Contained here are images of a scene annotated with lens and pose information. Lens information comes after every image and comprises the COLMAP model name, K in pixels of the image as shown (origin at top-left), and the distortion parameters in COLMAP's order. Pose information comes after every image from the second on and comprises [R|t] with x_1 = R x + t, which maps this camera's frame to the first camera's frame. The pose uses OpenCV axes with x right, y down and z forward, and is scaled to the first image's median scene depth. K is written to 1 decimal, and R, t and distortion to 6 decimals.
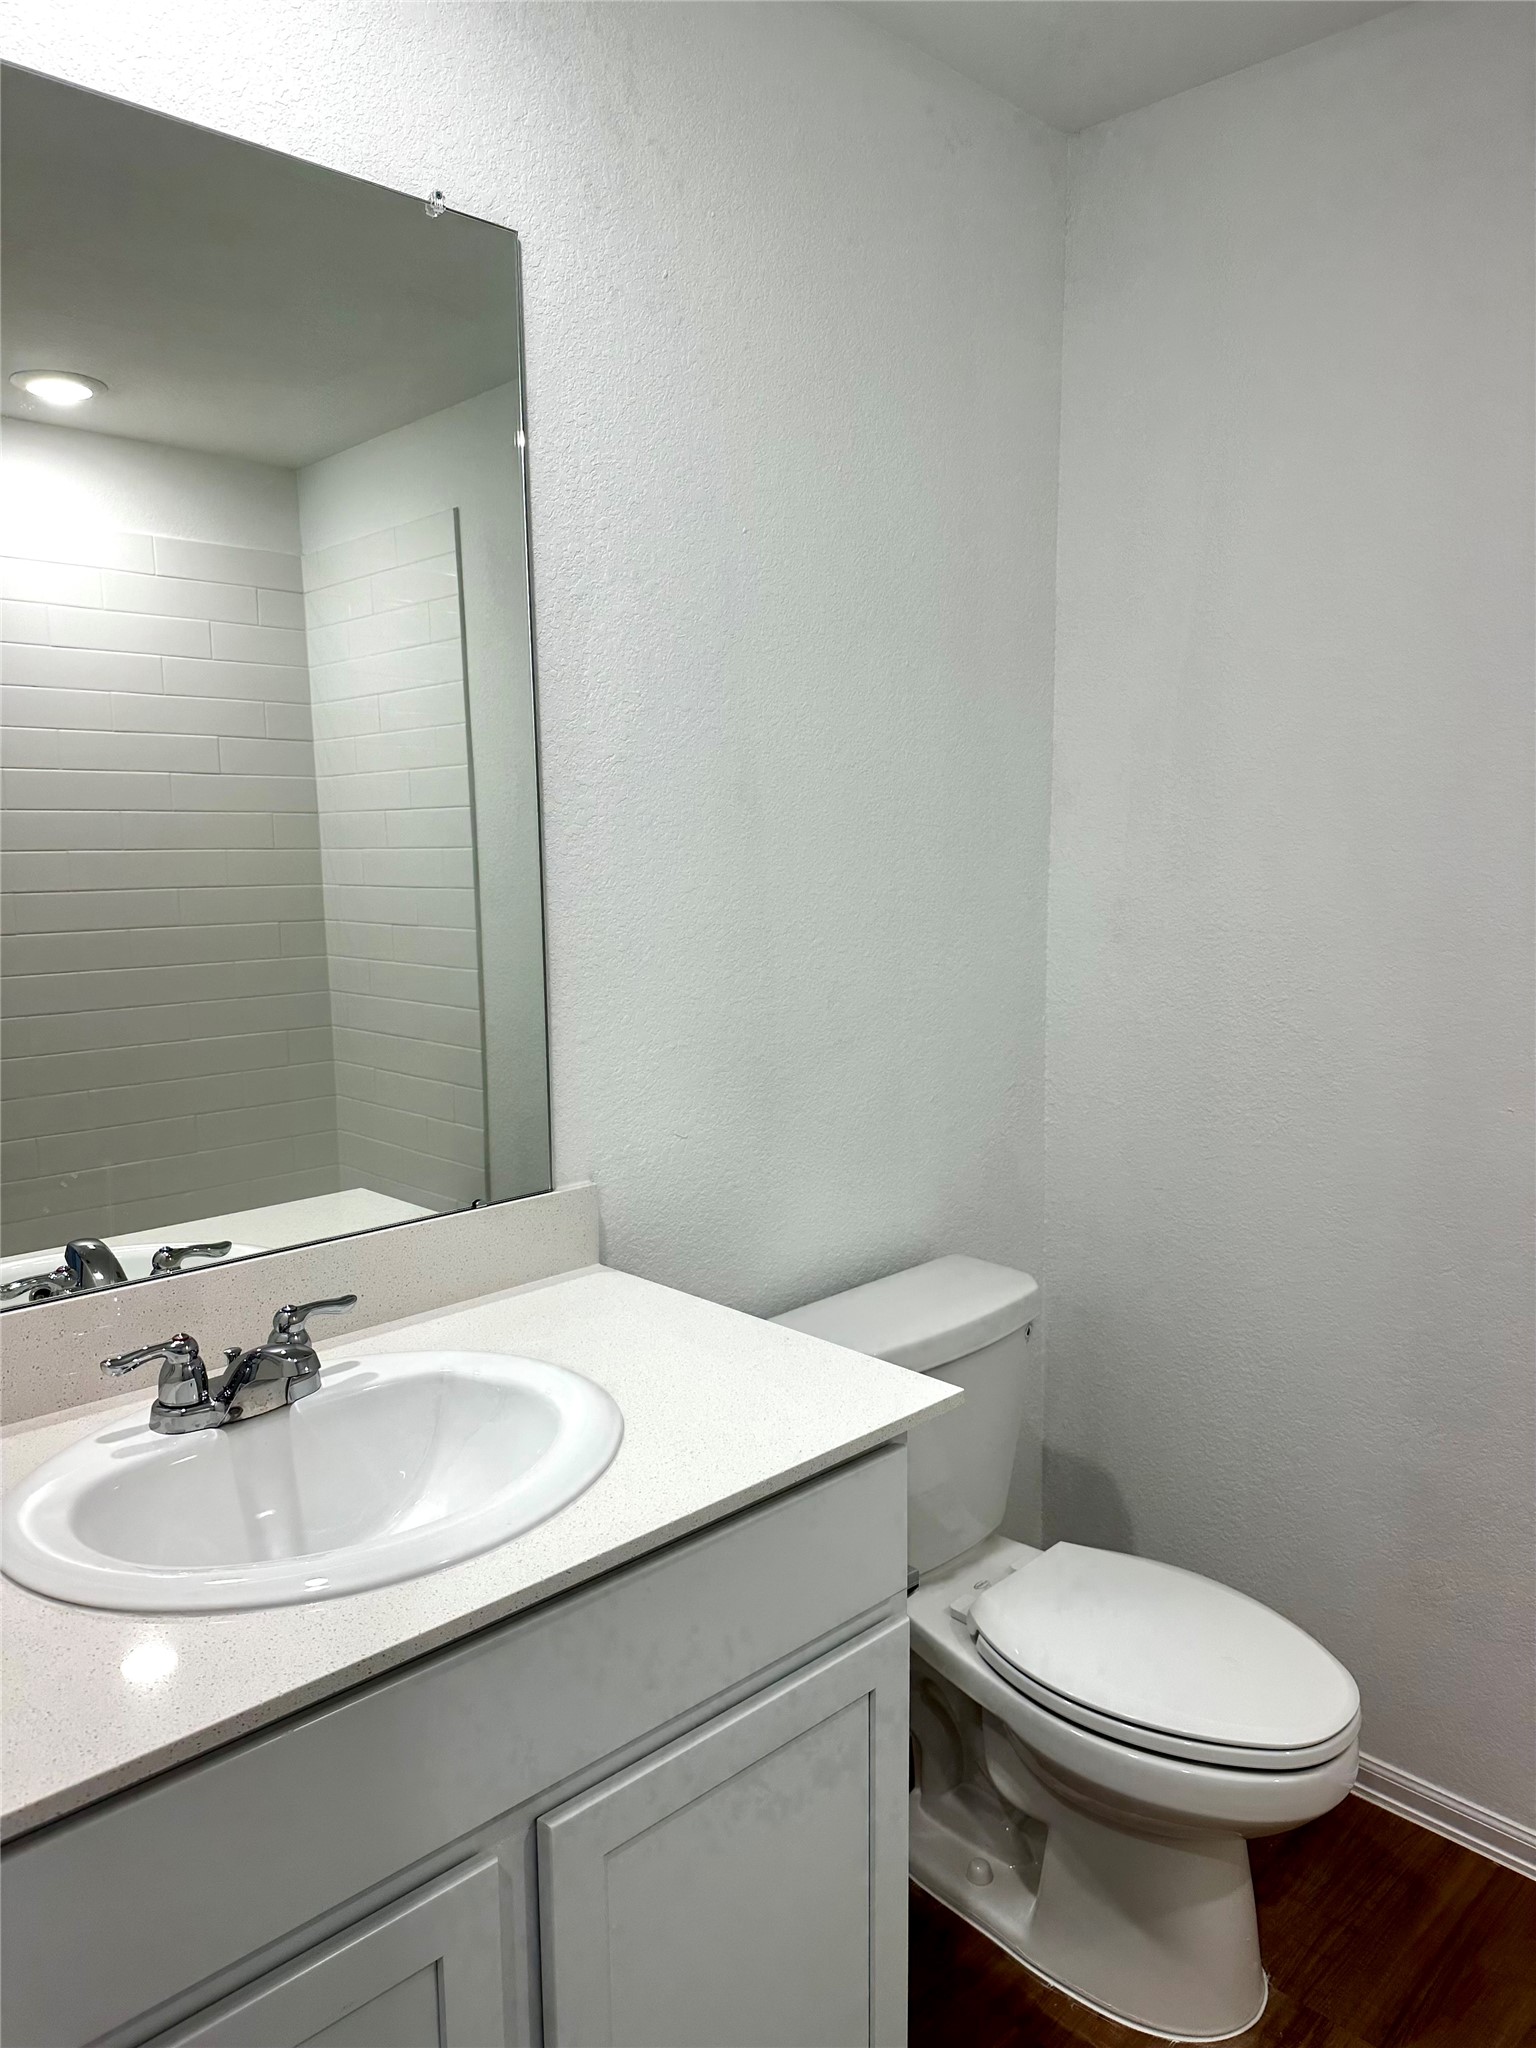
lens RADIAL K [[1447.0, 0, 768.0], [0, 1447.0, 1022.0], [0, 0, 1]] dist [0.001966, -0.000165]
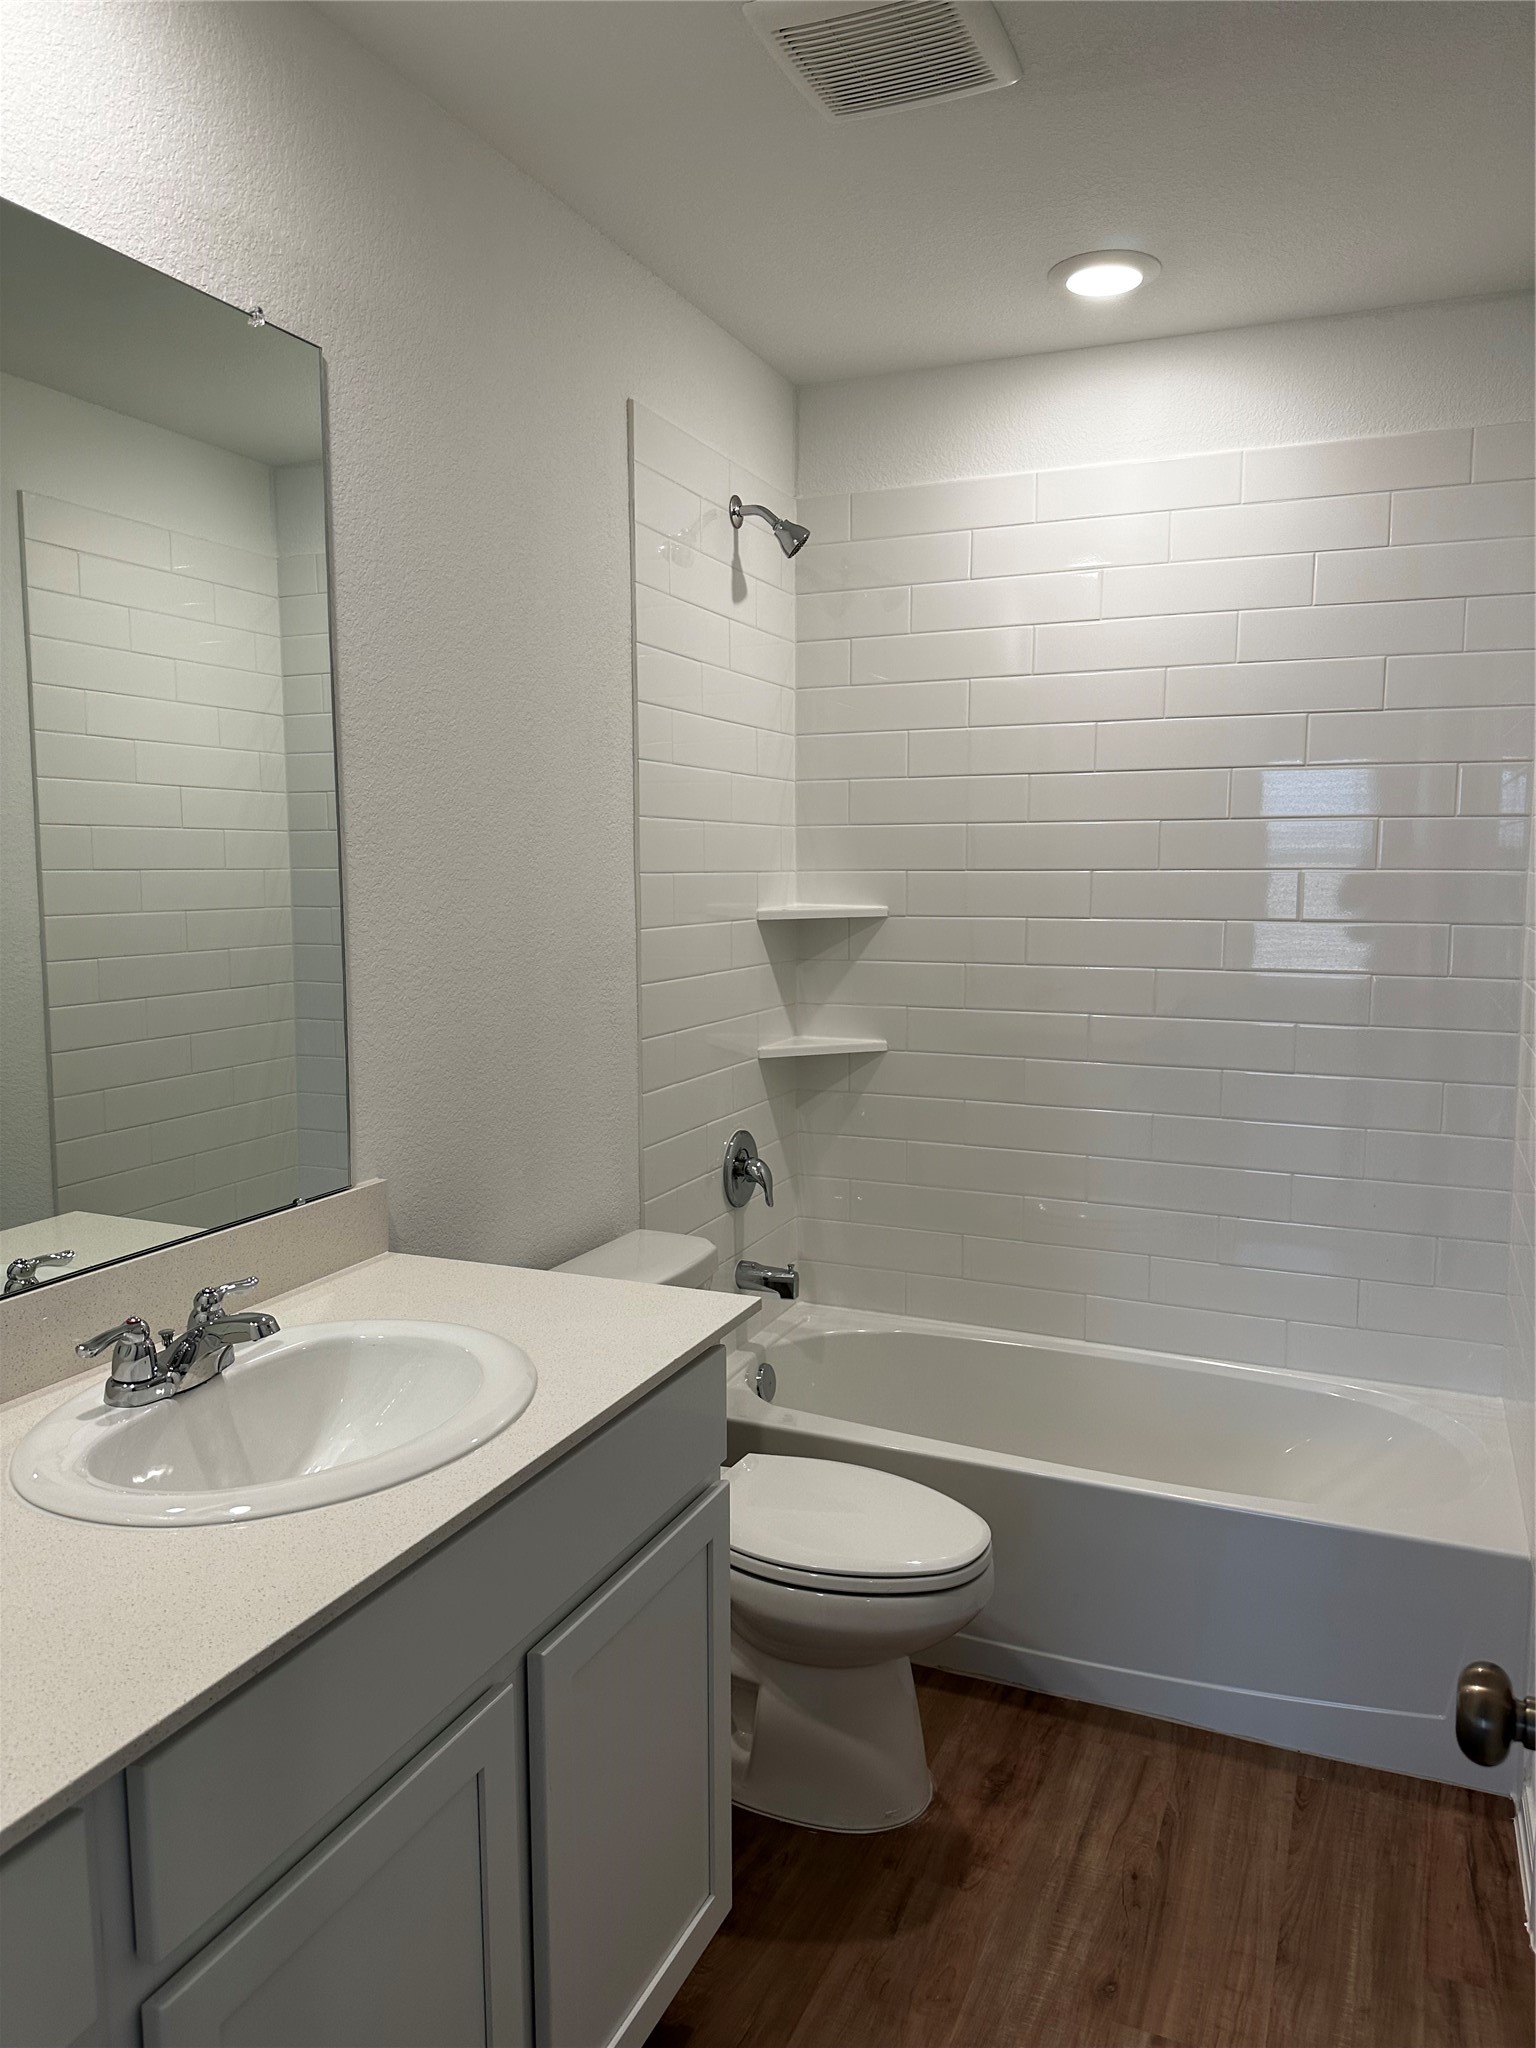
lens RADIAL K [[1447.0, 0, 769.2], [0, 1447.0, 1025.7], [0, 0, 1]] dist [0.001966, -0.000165]
pose [[0.924005, -0.033322, 0.380926, -0.365633], [0.041643, 0.999040, -0.013620, 0.026851], [-0.380107, 0.028447, 0.924505, -0.219660]]
